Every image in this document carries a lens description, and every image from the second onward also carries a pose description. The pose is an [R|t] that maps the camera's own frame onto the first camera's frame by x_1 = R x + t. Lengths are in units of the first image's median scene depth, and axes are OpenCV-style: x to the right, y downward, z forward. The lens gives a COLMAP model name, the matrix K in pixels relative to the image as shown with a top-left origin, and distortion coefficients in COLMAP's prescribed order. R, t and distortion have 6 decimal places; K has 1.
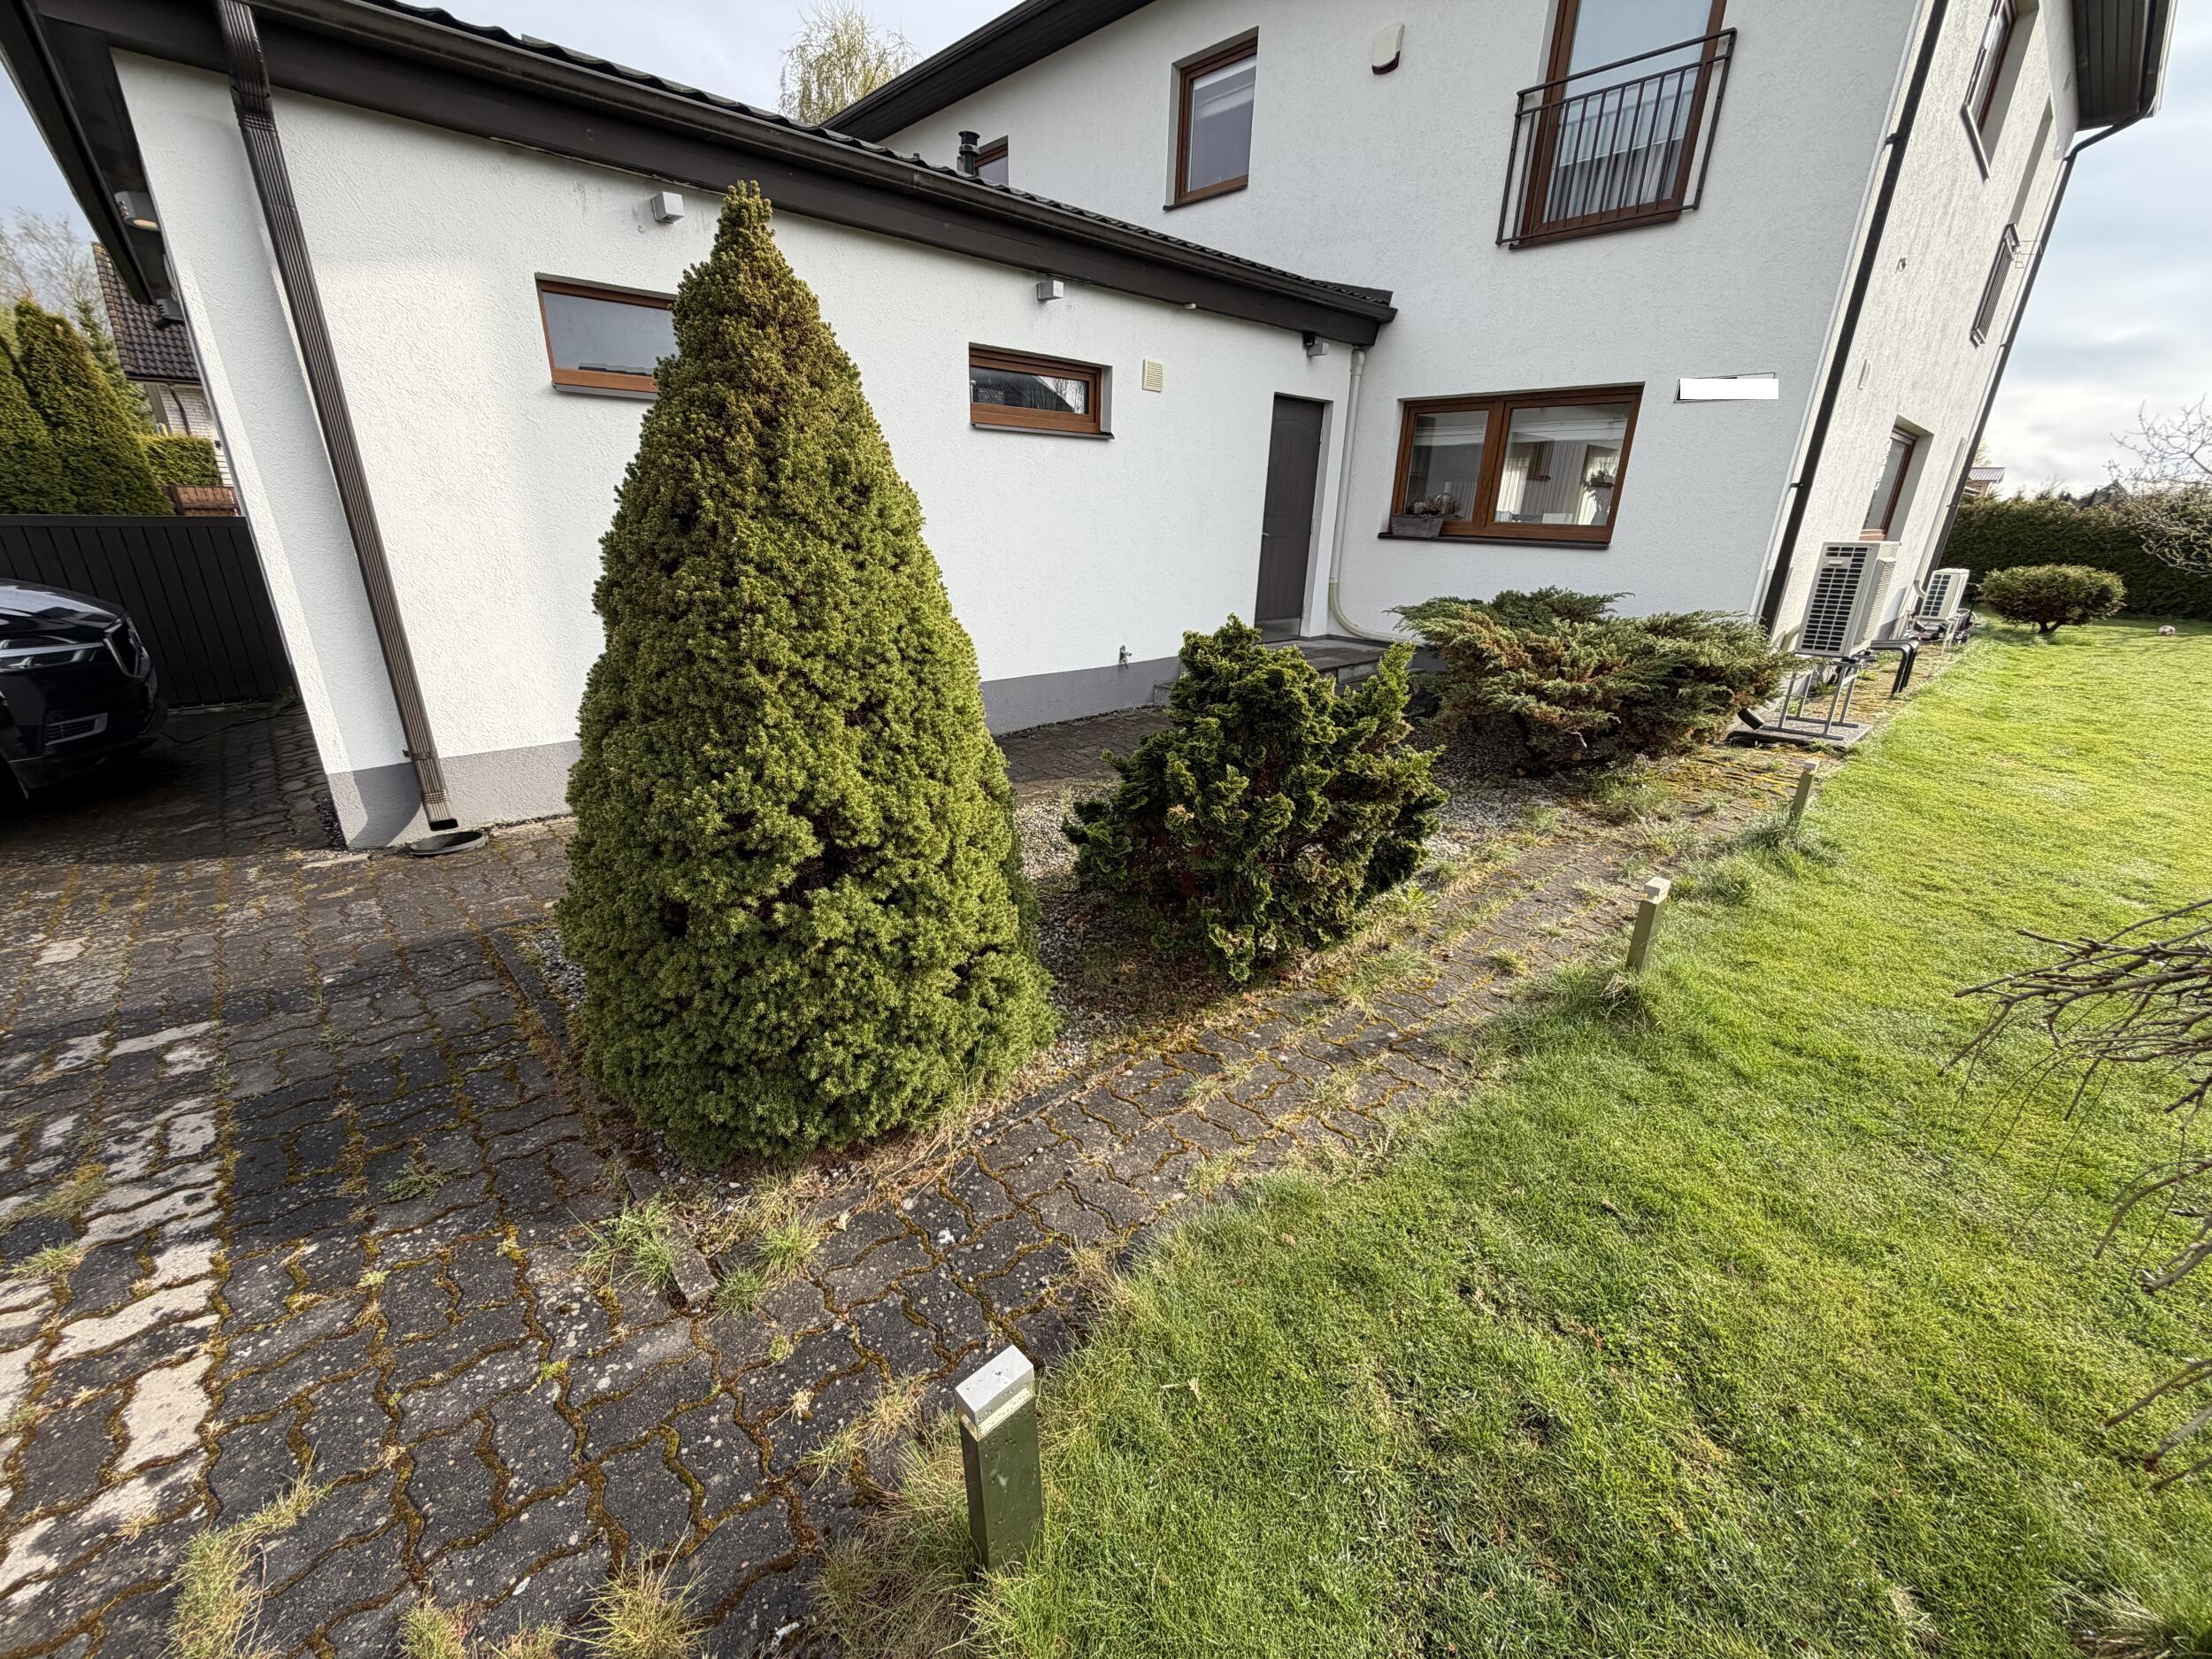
lens RADIAL K [[882.2, 0, 1104.6], [0, 882.2, 831.5], [0, 0, 1]] dist [0.000324, -0.000037]
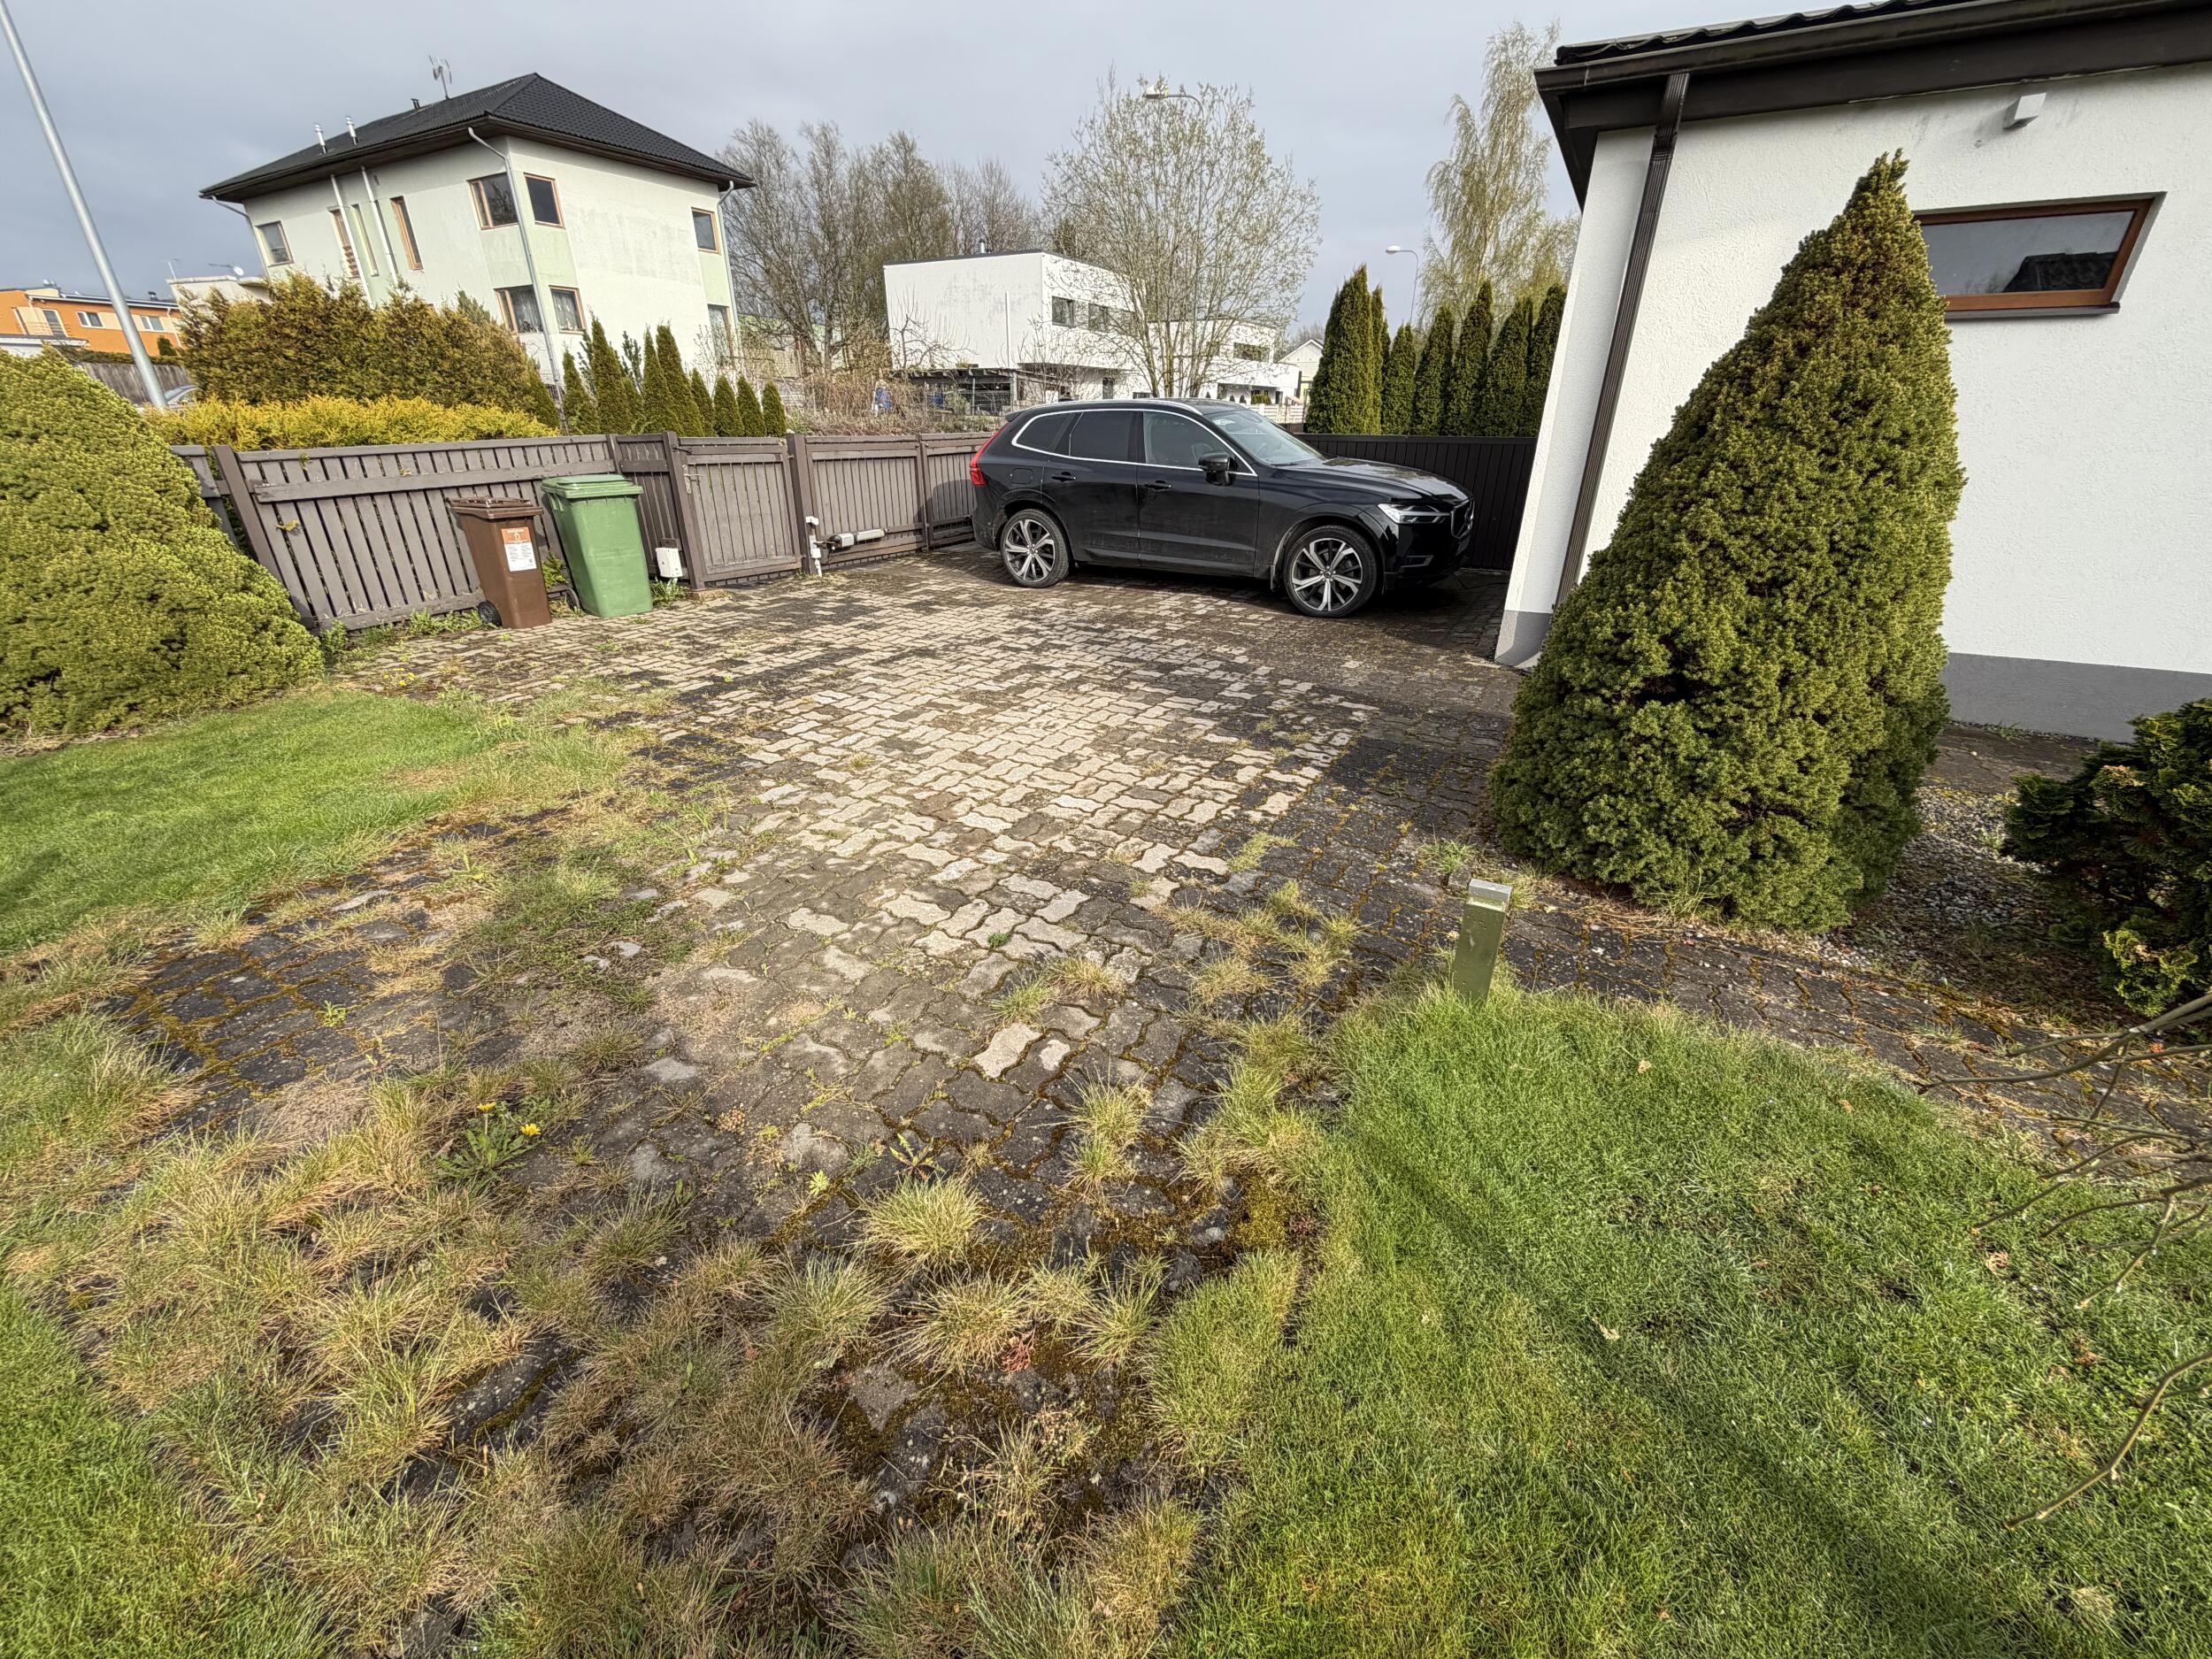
lens RADIAL K [[882.2, 0, 1102.9], [0, 882.2, 829.8], [0, 0, 1]] dist [0.000324, -0.000037]
pose [[0.313925, 0.387435, -0.866801, 0.683596], [-0.329490, 0.900671, 0.283244, 0.139415], [0.890442, 0.196685, 0.410400, -0.307695]]
